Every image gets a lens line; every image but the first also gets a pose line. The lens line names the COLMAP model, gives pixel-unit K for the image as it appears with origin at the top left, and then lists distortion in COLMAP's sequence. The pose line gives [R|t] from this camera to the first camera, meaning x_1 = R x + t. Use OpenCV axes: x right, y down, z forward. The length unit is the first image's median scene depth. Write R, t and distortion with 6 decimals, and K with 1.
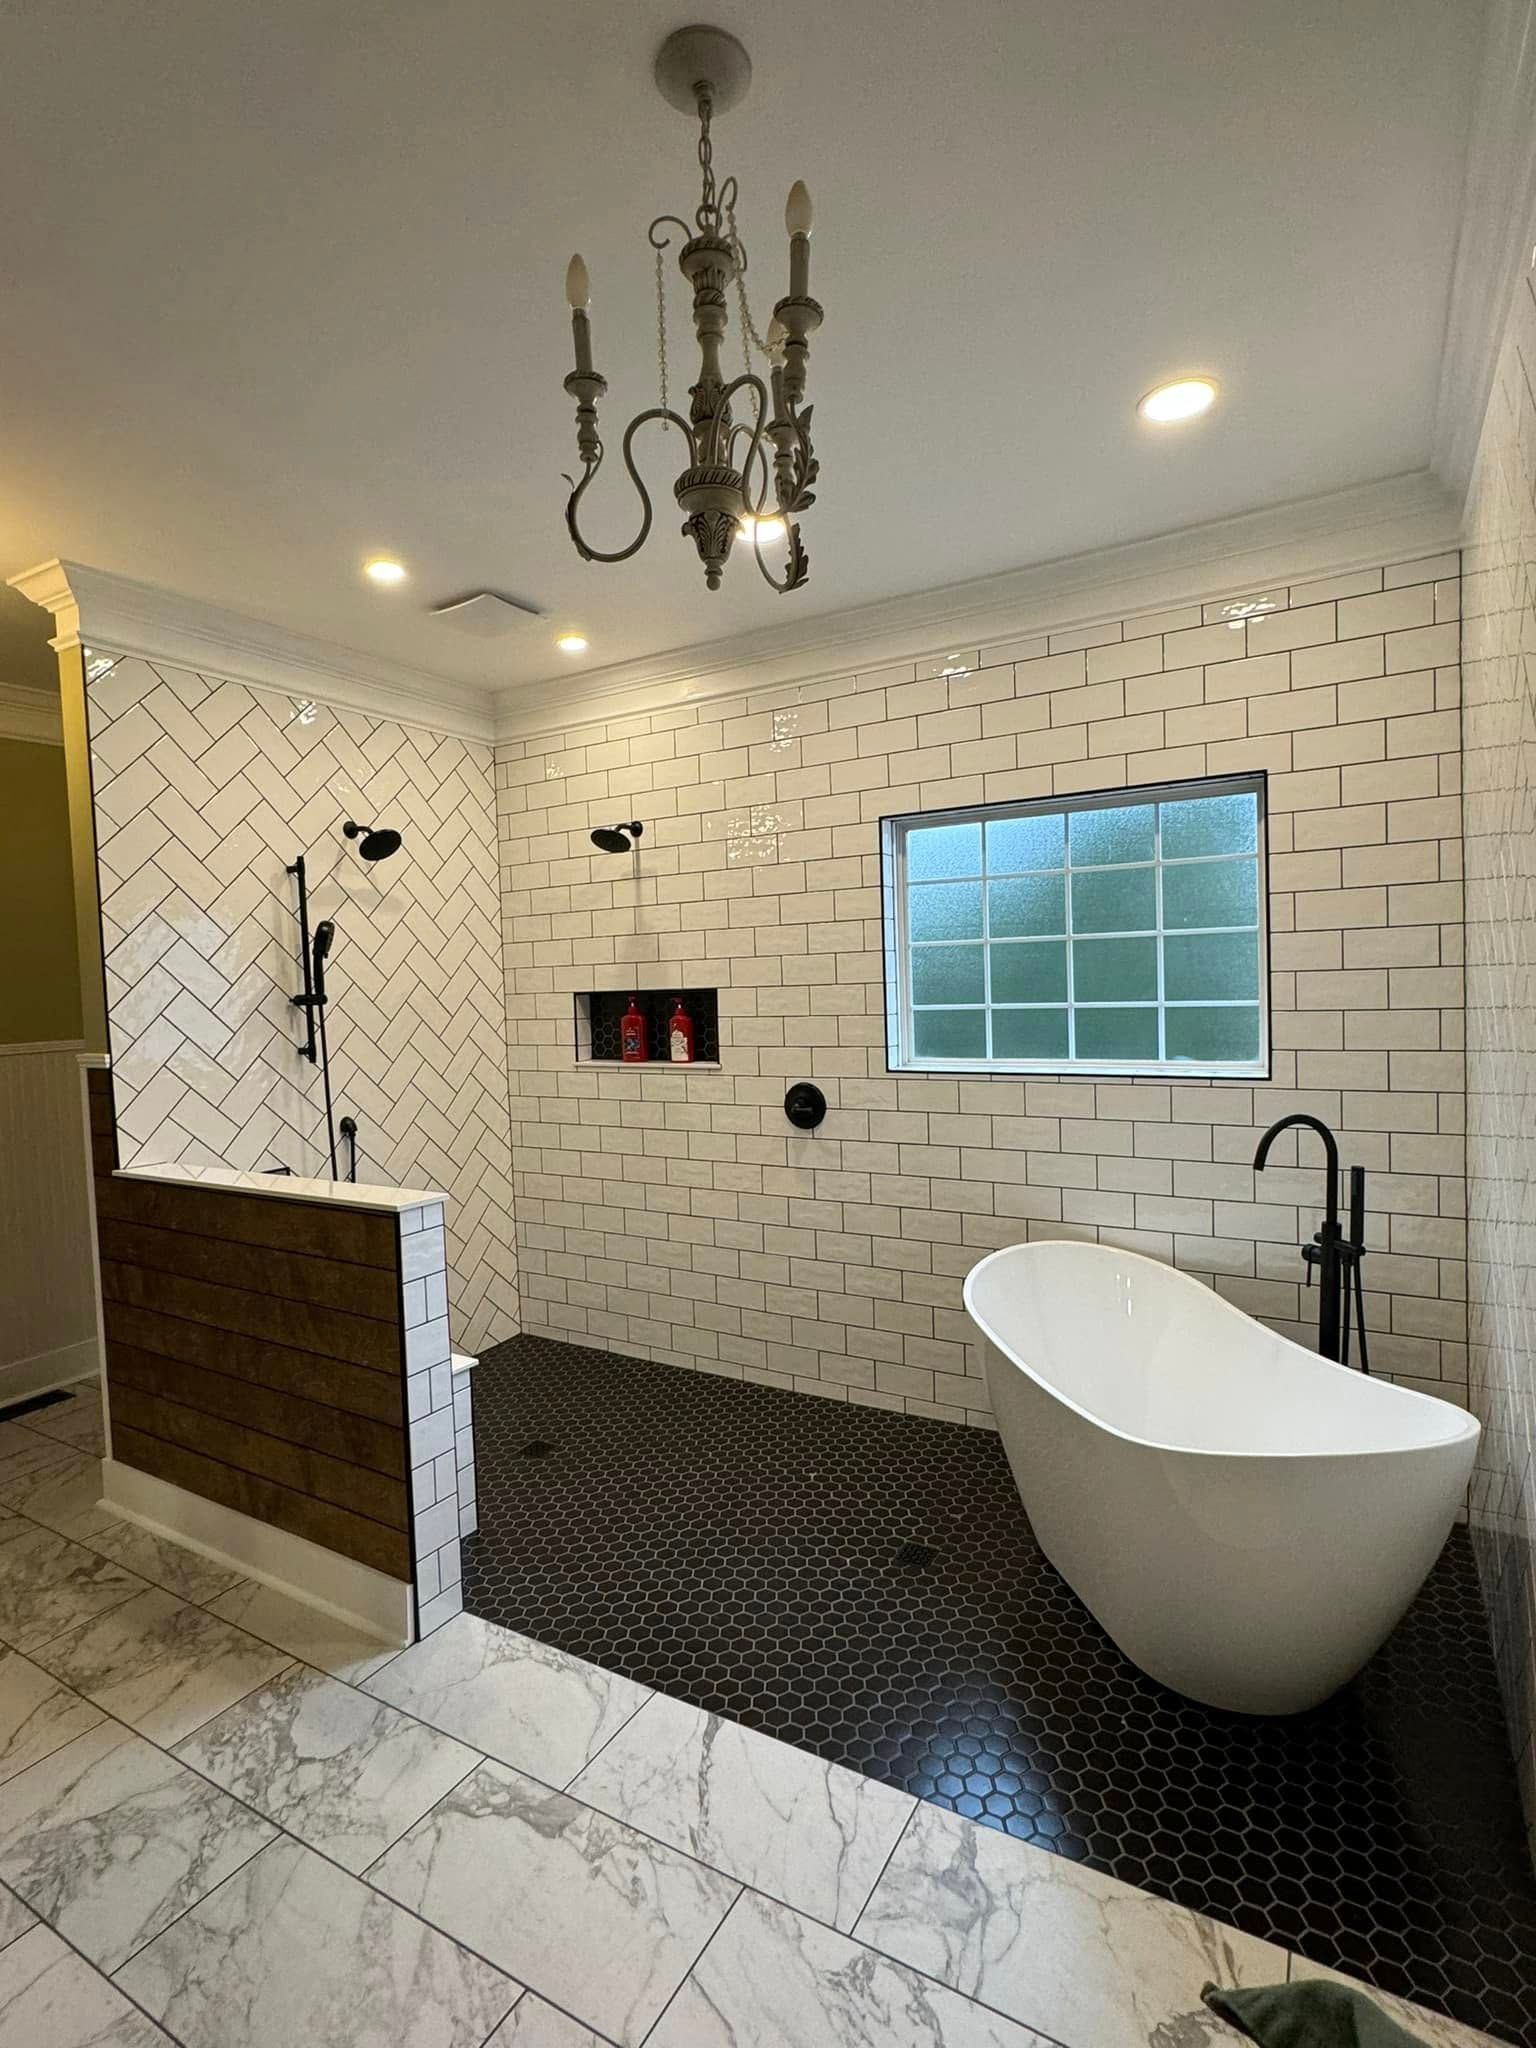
lens RADIAL K [[987.6, 0, 766.3], [0, 987.6, 1017.3], [0, 0, 1]] dist [-0.001147, 0.000336]
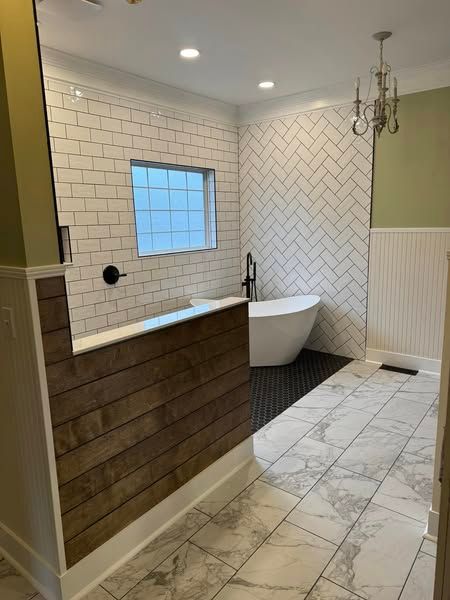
lens RADIAL K [[424.4, 0, 220.3], [0, 424.4, 300.9], [0, 0, 1]] dist [0.028451, -0.026470]
pose [[0.132339, -0.158321, 0.978479, -1.054480], [0.063611, 0.986483, 0.151013, 0.012606], [-0.989161, 0.042257, 0.140621, 0.643665]]
